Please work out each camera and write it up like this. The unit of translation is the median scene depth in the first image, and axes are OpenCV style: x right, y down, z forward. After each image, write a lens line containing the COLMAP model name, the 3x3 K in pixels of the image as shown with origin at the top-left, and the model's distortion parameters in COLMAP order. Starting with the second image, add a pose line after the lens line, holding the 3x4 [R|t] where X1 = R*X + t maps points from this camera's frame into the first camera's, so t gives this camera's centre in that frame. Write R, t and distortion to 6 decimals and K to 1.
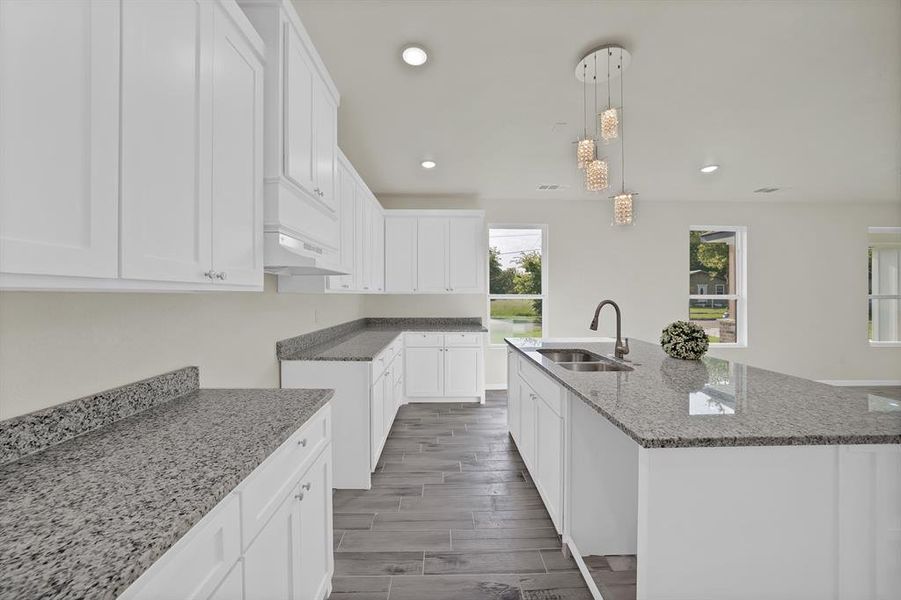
lens RADIAL K [[323.6, 0, 447.8], [0, 323.6, 293.9], [0, 0, 1]] dist [-0.023131, 0.003738]
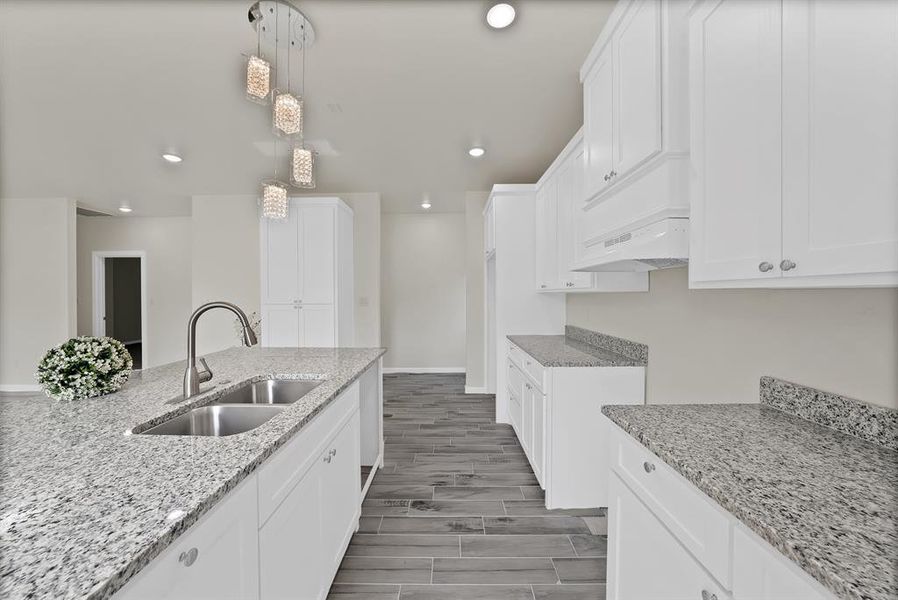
lens RADIAL K [[323.8, 0, 446.7], [0, 323.8, 294.3], [0, 0, 1]] dist [-0.001728, -0.000209]
pose [[-0.999379, 0.003472, 0.035063, 0.007336], [0.003315, 0.999984, -0.004537, 0.004941], [-0.035078, -0.004418, -0.999375, 1.237191]]
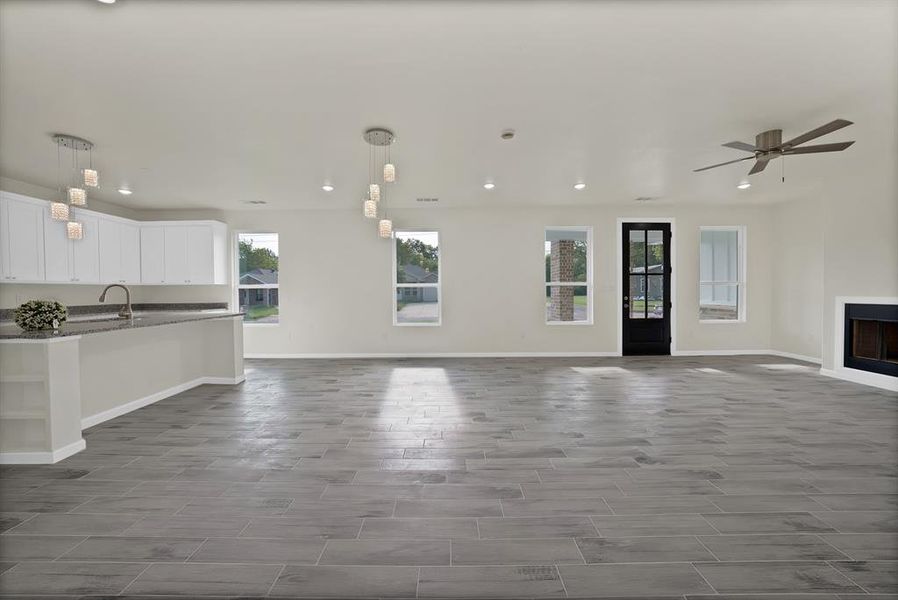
lens RADIAL K [[322.6, 0, 449.9], [0, 322.6, 293.1], [0, 0, 1]] dist [-0.023131, 0.003738]
pose [[0.999764, -0.008545, -0.019969, 1.674126], [0.008721, 0.999924, 0.008719, 0.050303], [0.019893, -0.008891, 0.999763, -0.432913]]
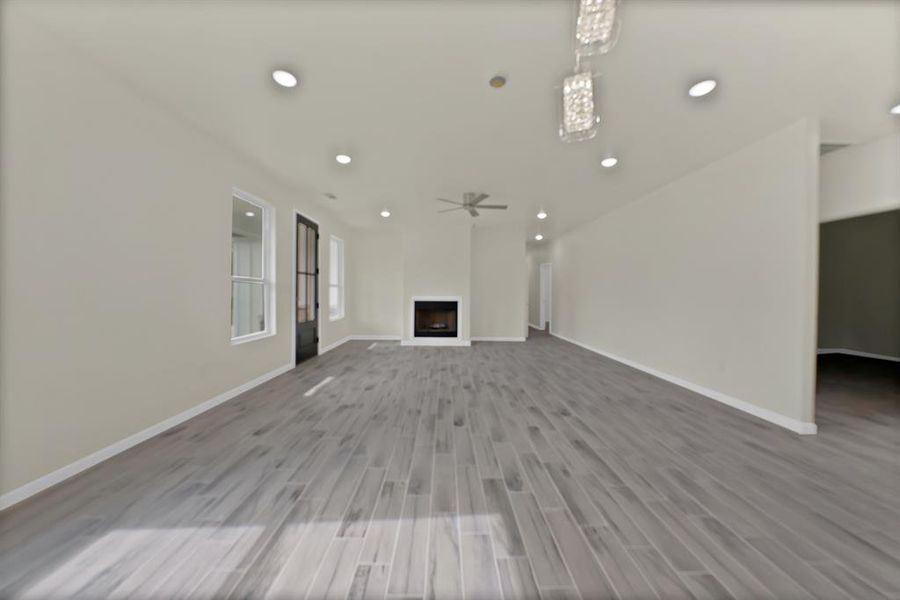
lens RADIAL K [[301.8, 0, 448.0], [0, 301.8, 295.7], [0, 0, 1]] dist [-0.015899, 0.000341]
pose [[0.010349, -0.009947, 0.999897, 1.075488], [-0.010909, 0.999890, 0.010060, 0.063298], [-0.999887, -0.011012, 0.010240, 0.809149]]
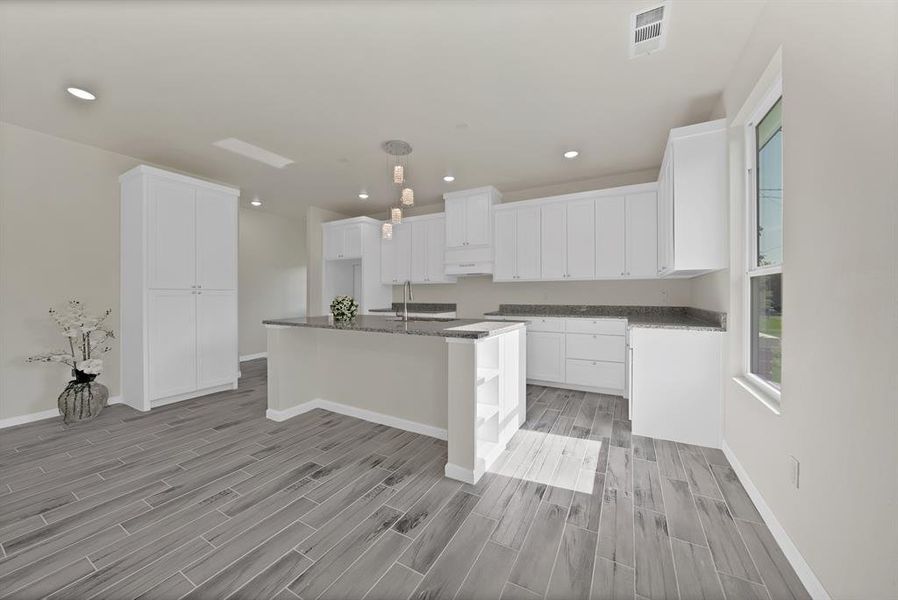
lens RADIAL K [[322.6, 0, 445.6], [0, 322.6, 298.7], [0, 0, 1]] dist [-0.023131, 0.003738]
pose [[-0.509348, 0.008735, -0.860517, 1.263024], [0.003582, 0.999961, 0.008030, 0.070608], [0.860553, 0.001007, -0.509359, 1.429492]]
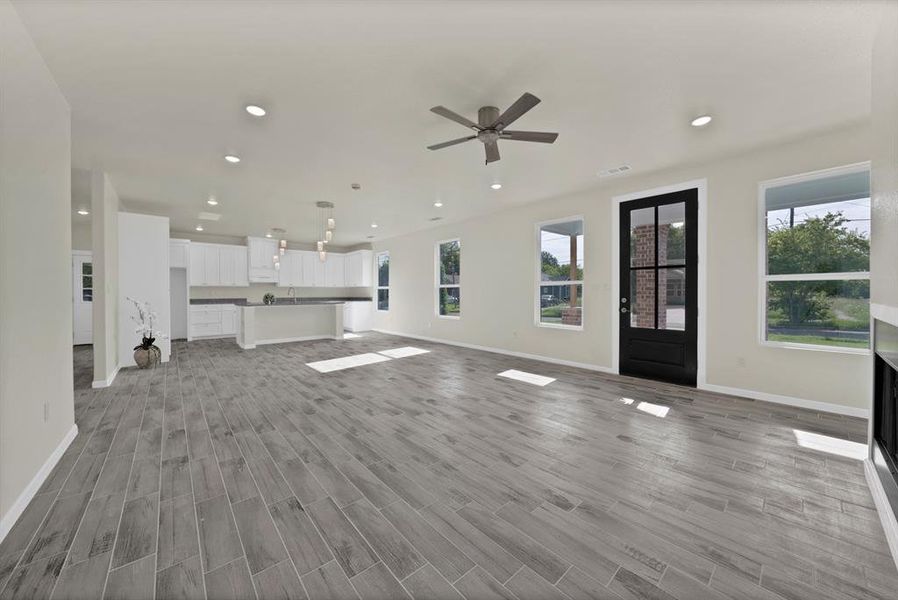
lens RADIAL K [[322.6, 0, 447.2], [0, 322.6, 299.2], [0, 0, 1]] dist [-0.023131, 0.003738]
pose [[0.643371, 0.013617, -0.765433, 3.456610], [0.005502, 0.999734, 0.022410, 0.065295], [0.765535, -0.018629, 0.643125, -0.028987]]
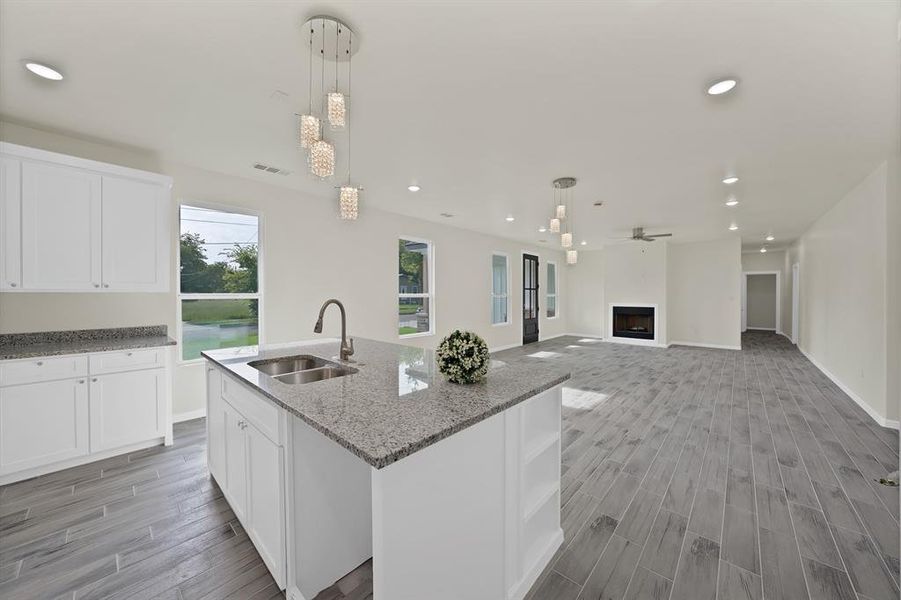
lens RADIAL K [[323.6, 0, 448.7], [0, 323.6, 297.0], [0, 0, 1]] dist [-0.023131, 0.003738]
pose [[0.688009, -0.006670, 0.725671, 0.034714], [-0.002338, 0.999932, 0.011407, 0.000268], [-0.725698, -0.009545, 0.687947, 0.080423]]
